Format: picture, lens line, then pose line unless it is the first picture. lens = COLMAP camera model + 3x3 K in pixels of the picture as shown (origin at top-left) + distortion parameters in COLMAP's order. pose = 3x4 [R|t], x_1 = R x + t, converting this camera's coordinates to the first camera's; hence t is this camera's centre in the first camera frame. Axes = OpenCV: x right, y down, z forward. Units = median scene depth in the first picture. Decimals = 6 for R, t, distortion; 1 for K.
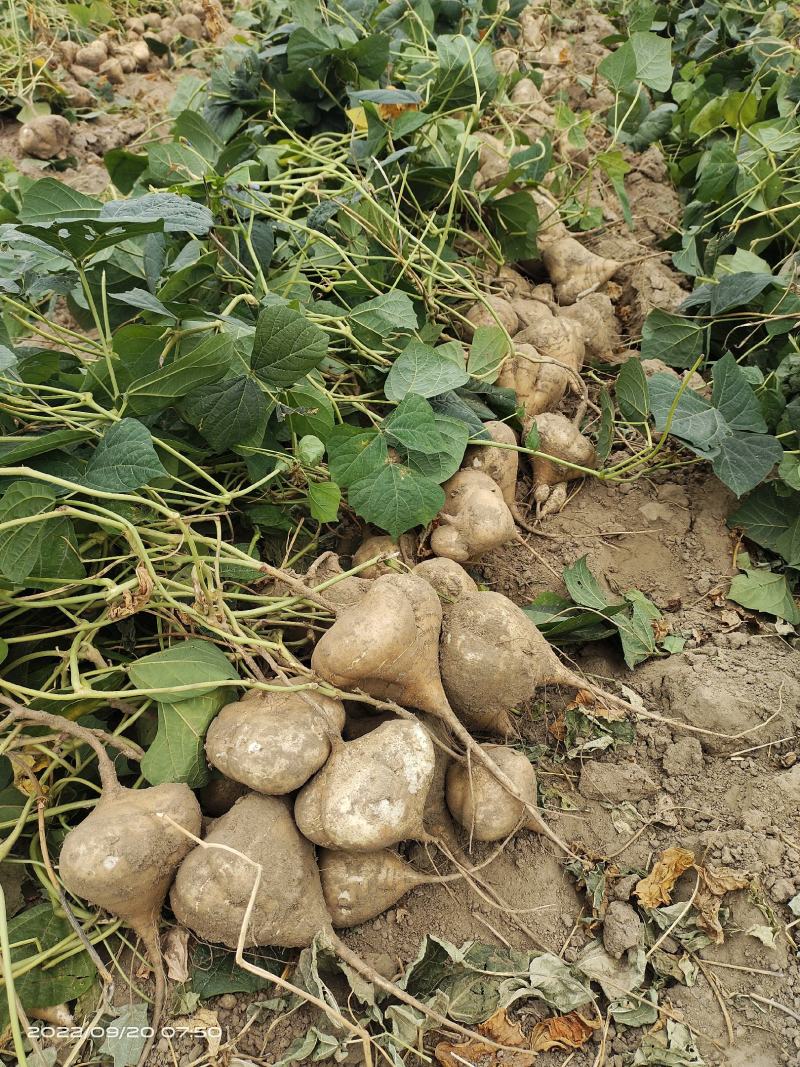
lens RADIAL K [[784.1, 0, 397.7], [0, 784.1, 544.9], [0, 0, 1]] dist [0.042623, -0.040263]
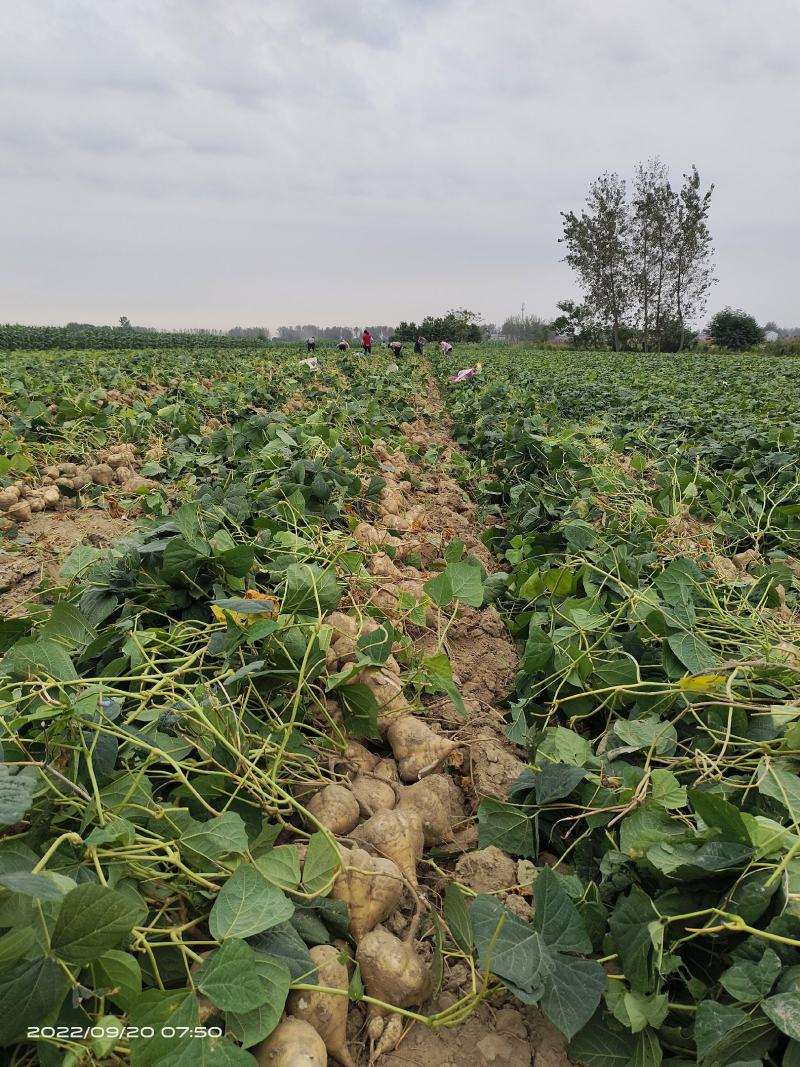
lens RADIAL K [[784.1, 0, 396.5], [0, 784.1, 535.2], [0, 0, 1]] dist [0.042623, -0.040263]
pose [[0.991422, 0.031736, 0.126785, 0.054799], [0.028452, 0.894399, -0.446363, -0.133411], [-0.127562, 0.446142, 0.885825, -0.083183]]
